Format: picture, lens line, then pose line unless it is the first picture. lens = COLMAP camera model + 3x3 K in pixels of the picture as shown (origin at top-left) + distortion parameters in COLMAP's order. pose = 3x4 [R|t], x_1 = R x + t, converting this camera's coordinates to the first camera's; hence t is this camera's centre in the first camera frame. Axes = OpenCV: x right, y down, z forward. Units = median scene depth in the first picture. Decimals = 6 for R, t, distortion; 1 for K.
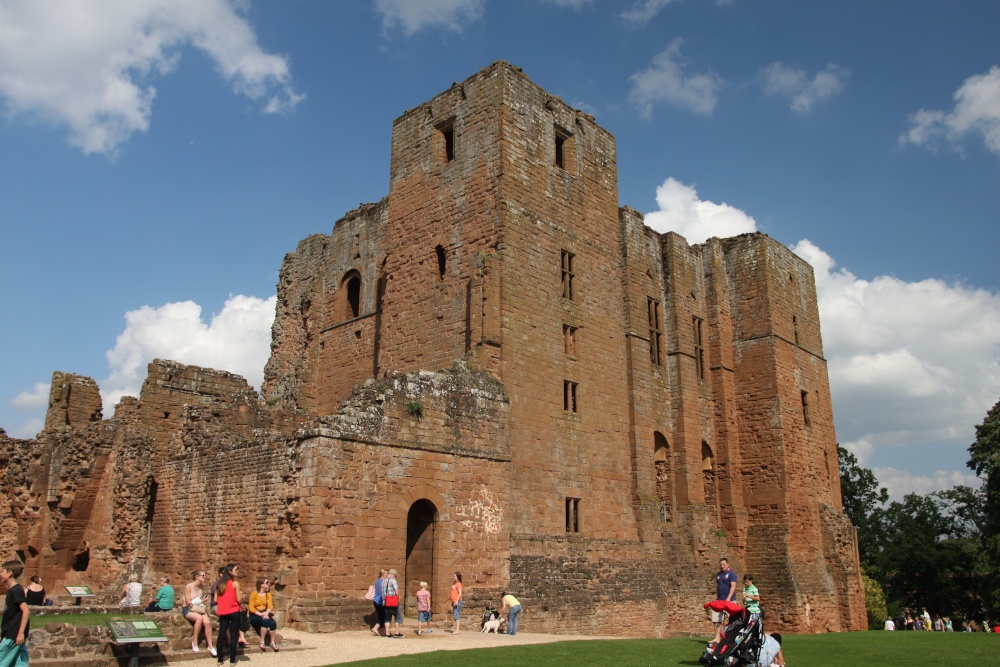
lens RADIAL K [[801.9, 0, 500.0], [0, 801.9, 333.5], [0, 0, 1]] dist [-0.113697, 0.083134]
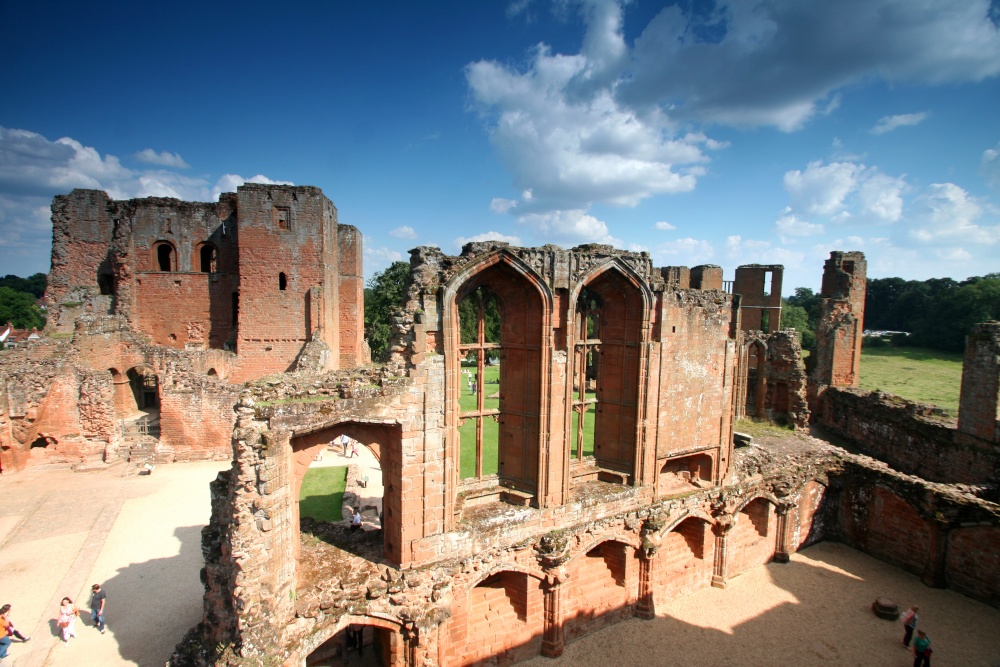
lens RADIAL K [[479.0, 0, 500.0], [0, 479.0, 333.5], [0, 0, 1]] dist [0.022369, -0.024876]
pose [[0.577368, -0.062398, 0.814096, -0.847336], [-0.249213, 0.936027, 0.248488, -0.446410], [-0.777521, -0.346352, 0.524882, -0.220813]]
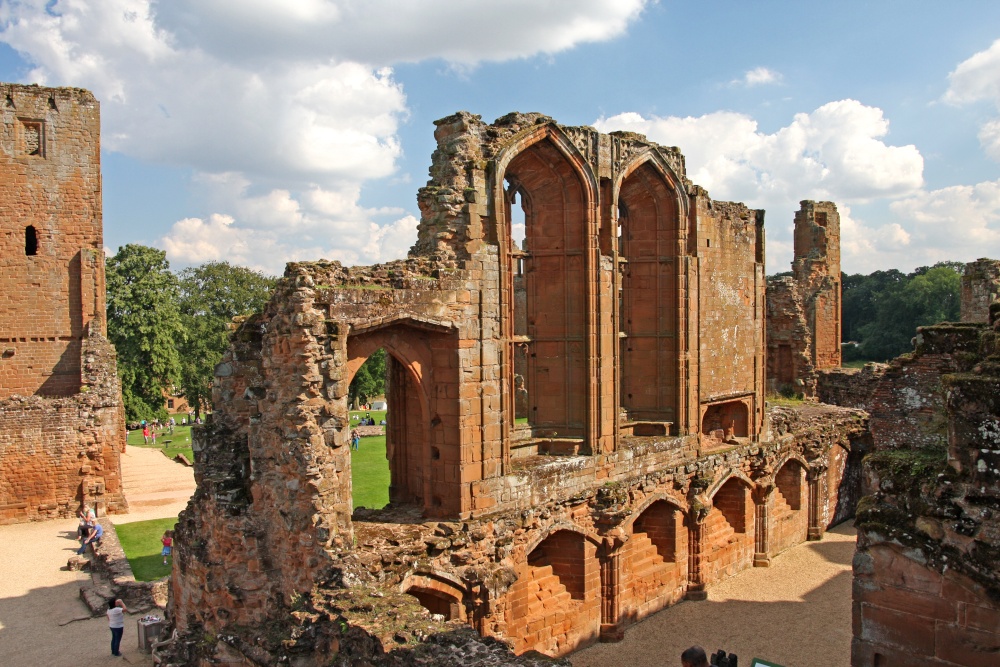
lens RADIAL K [[801.9, 0, 500.0], [0, 801.9, 333.5], [0, 0, 1]] dist [-0.113697, 0.083134]
pose [[0.322809, -0.034935, 0.945819, -1.089123], [-0.256662, 0.958641, 0.123008, -0.308592], [-0.910999, -0.282464, 0.300491, -0.148211]]
